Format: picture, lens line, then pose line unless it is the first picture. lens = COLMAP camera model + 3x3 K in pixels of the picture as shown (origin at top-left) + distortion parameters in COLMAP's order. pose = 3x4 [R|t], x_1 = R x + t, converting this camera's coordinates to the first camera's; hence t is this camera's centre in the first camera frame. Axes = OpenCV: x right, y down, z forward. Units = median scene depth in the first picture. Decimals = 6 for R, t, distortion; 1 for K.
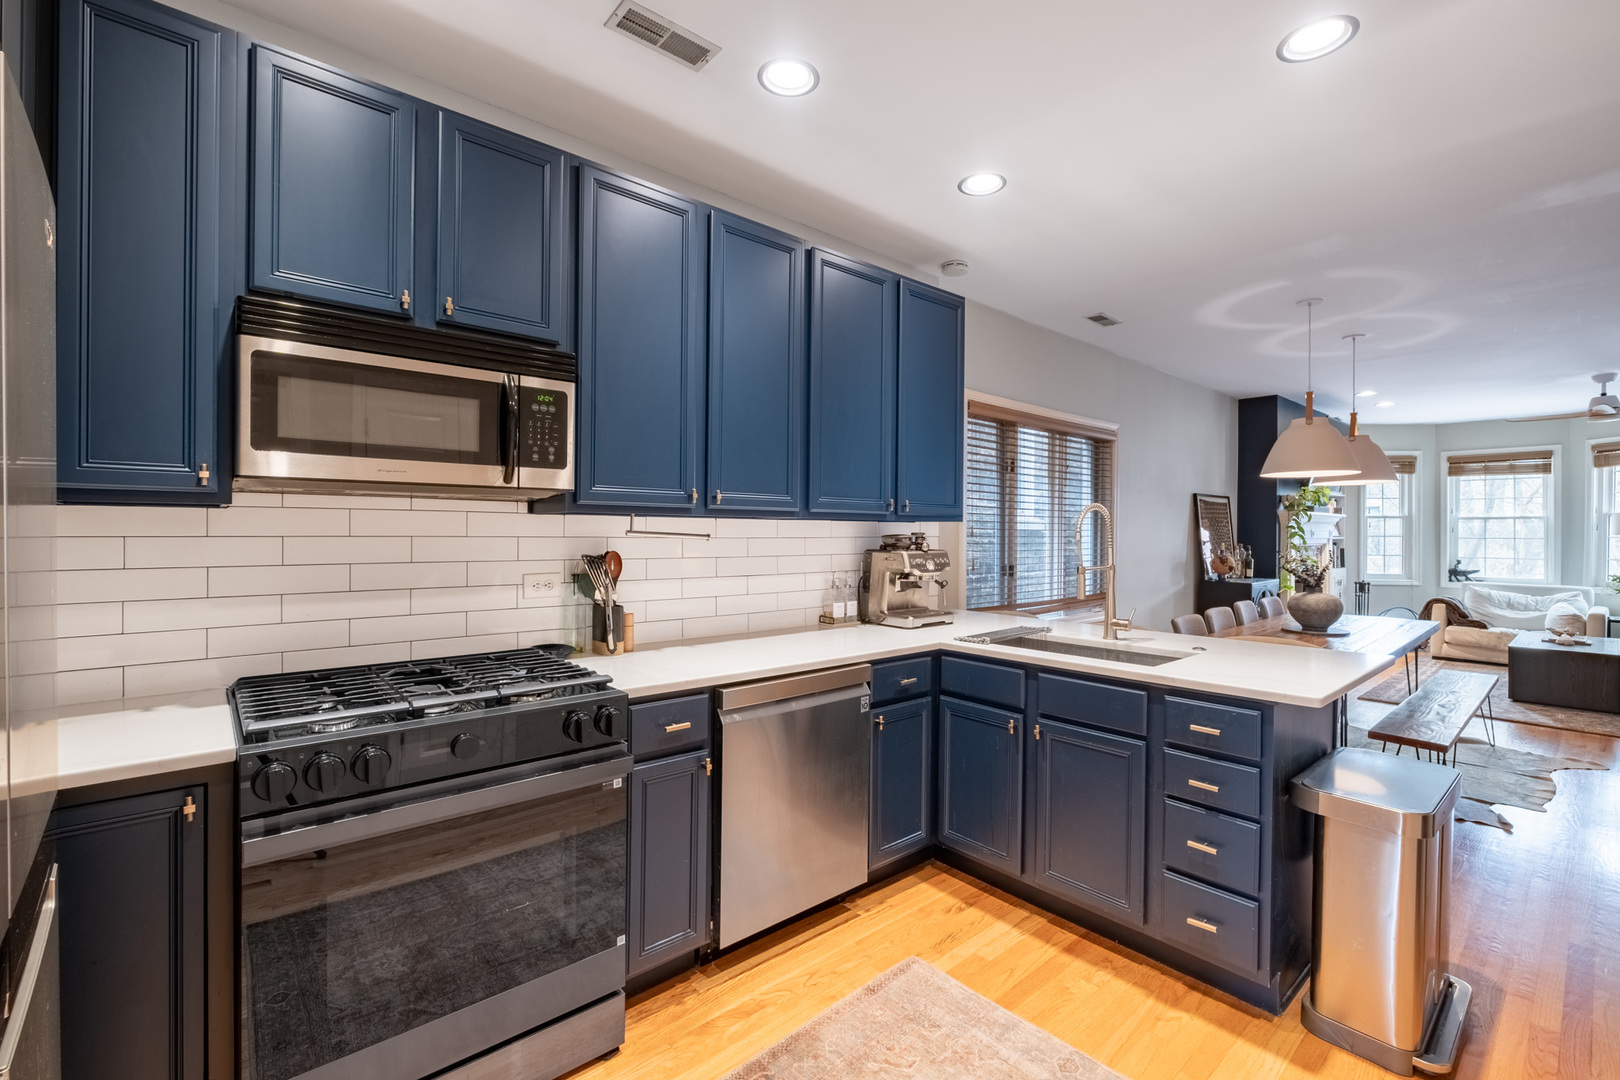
lens RADIAL K [[710.8, 0, 811.8], [0, 710.8, 532.4], [0, 0, 1]] dist [-0.001423, -0.000143]
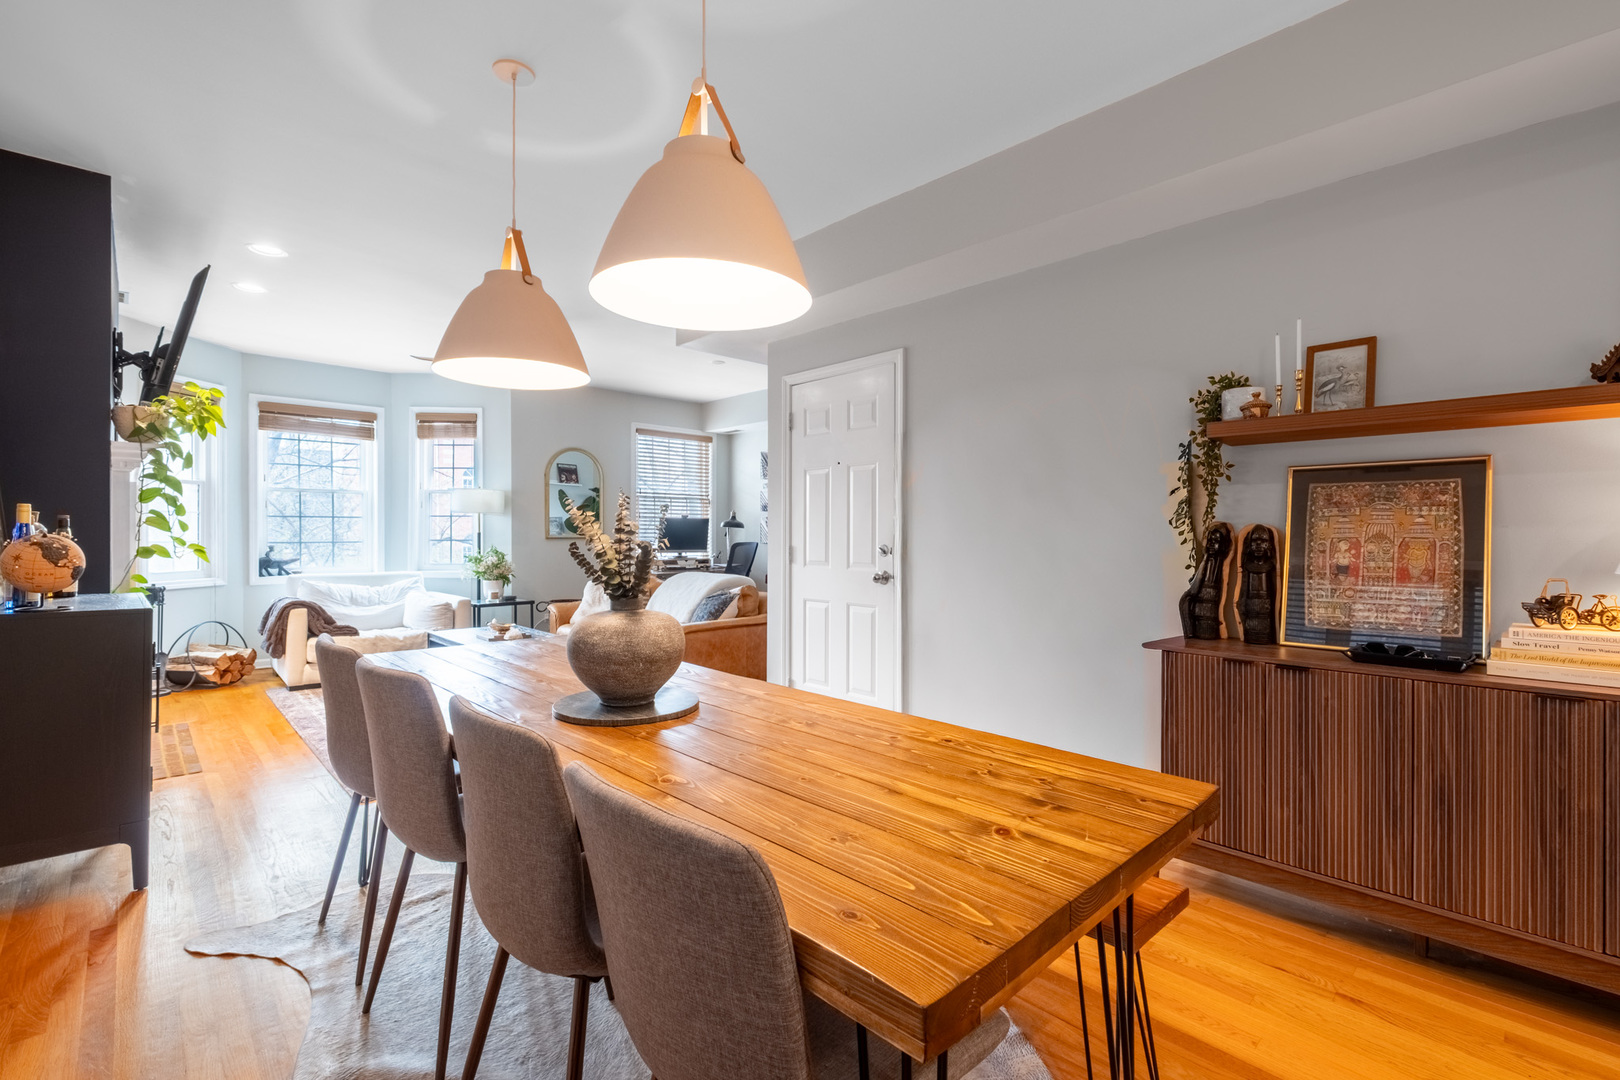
lens RADIAL K [[710.8, 0, 811.8], [0, 710.8, 532.4], [0, 0, 1]] dist [-0.001423, -0.000143]
pose [[-0.045630, -0.004773, 0.998947, 0.173279], [-0.000856, 0.999988, 0.004739, 0.022773], [-0.998958, -0.000639, -0.045634, 0.522867]]
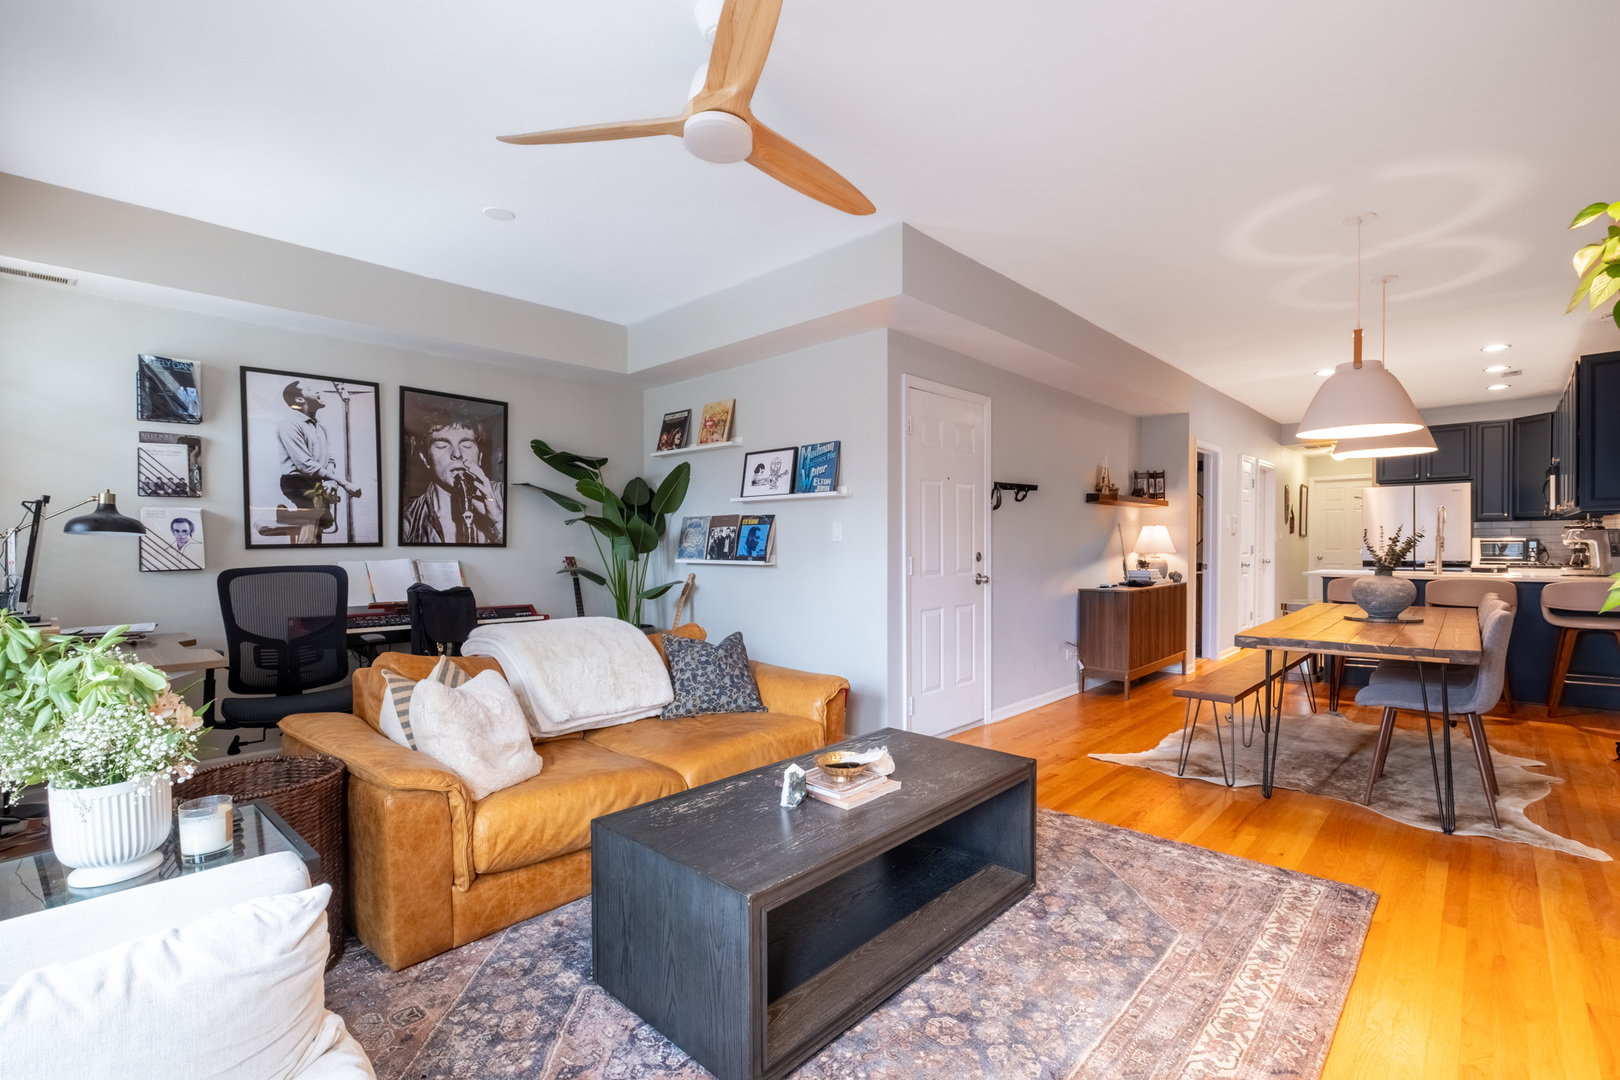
lens RADIAL K [[736.9, 0, 810.0], [0, 736.9, 540.0], [0, 0, 1]] dist [-0.000054, 0.000047]
pose [[-0.994463, -0.002339, -0.105063, 0.848774], [-0.002149, 0.999996, -0.001920, 0.024832], [0.105067, -0.001684, -0.994464, 1.042034]]
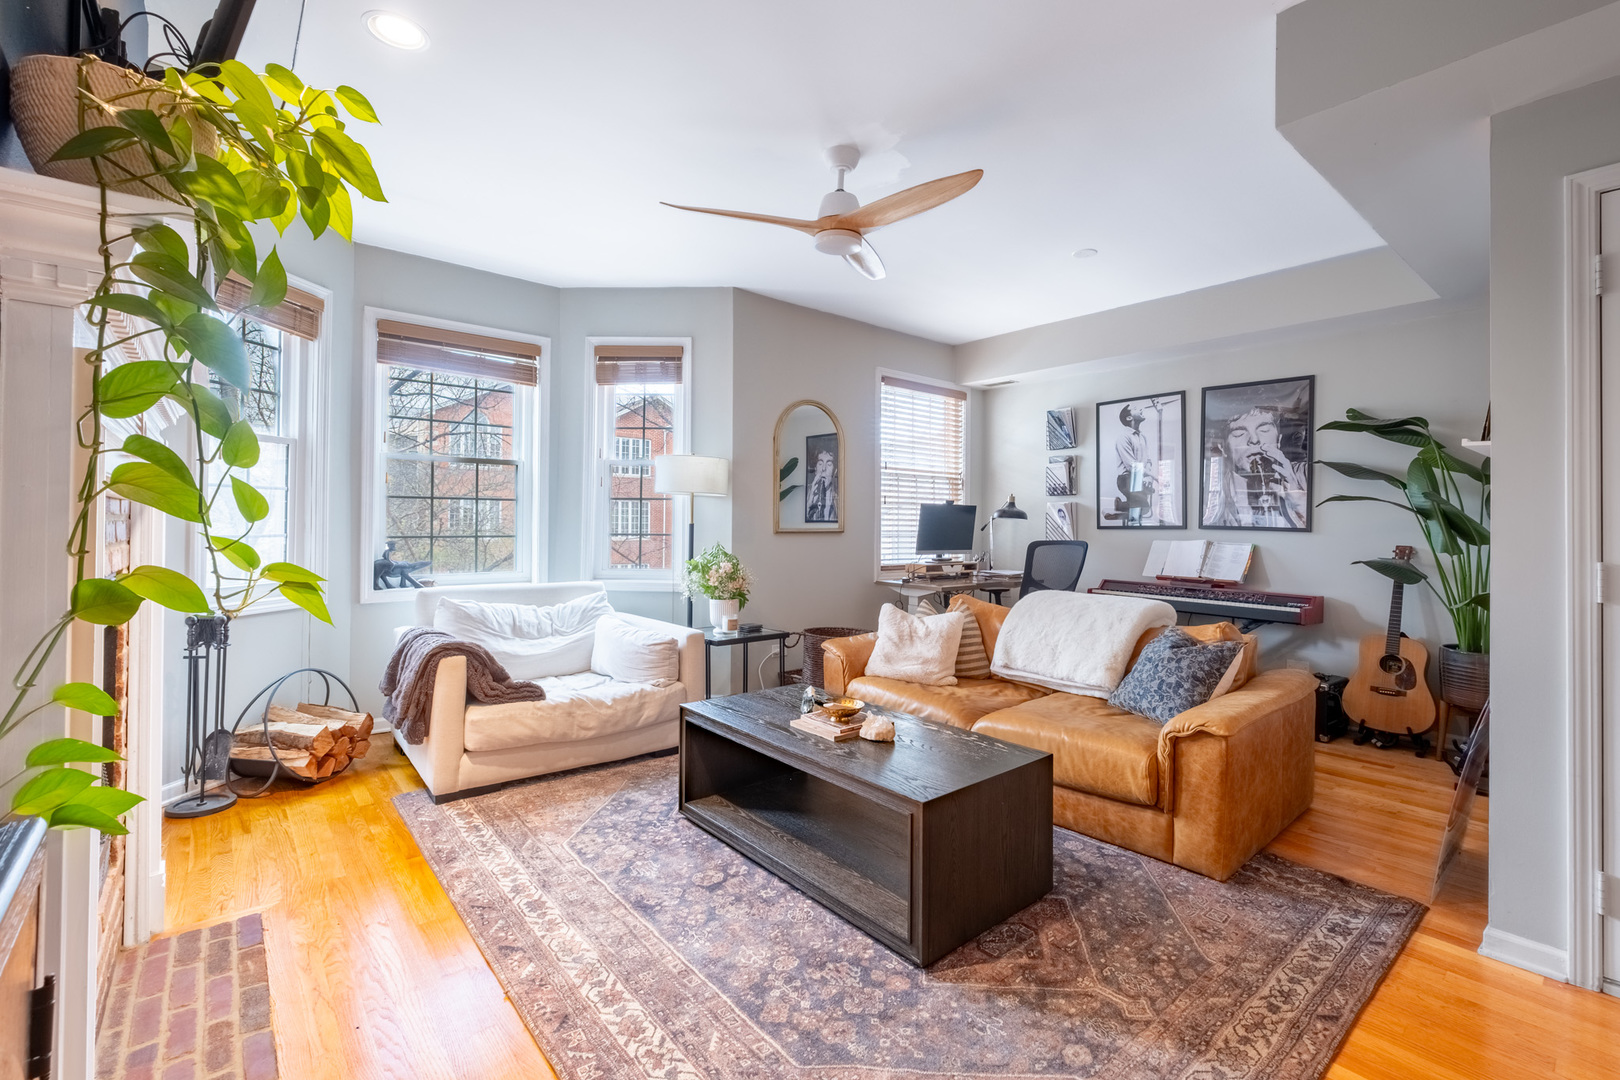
lens RADIAL K [[700.5, 0, 814.9], [0, 700.5, 512.7], [0, 0, 1]] dist [-0.003907, -0.000408]
pose [[0.014266, 0.010195, 0.999846, 0.490177], [-0.007488, 0.999921, -0.010089, 0.023640], [-0.999870, -0.007342, 0.014341, 0.775534]]
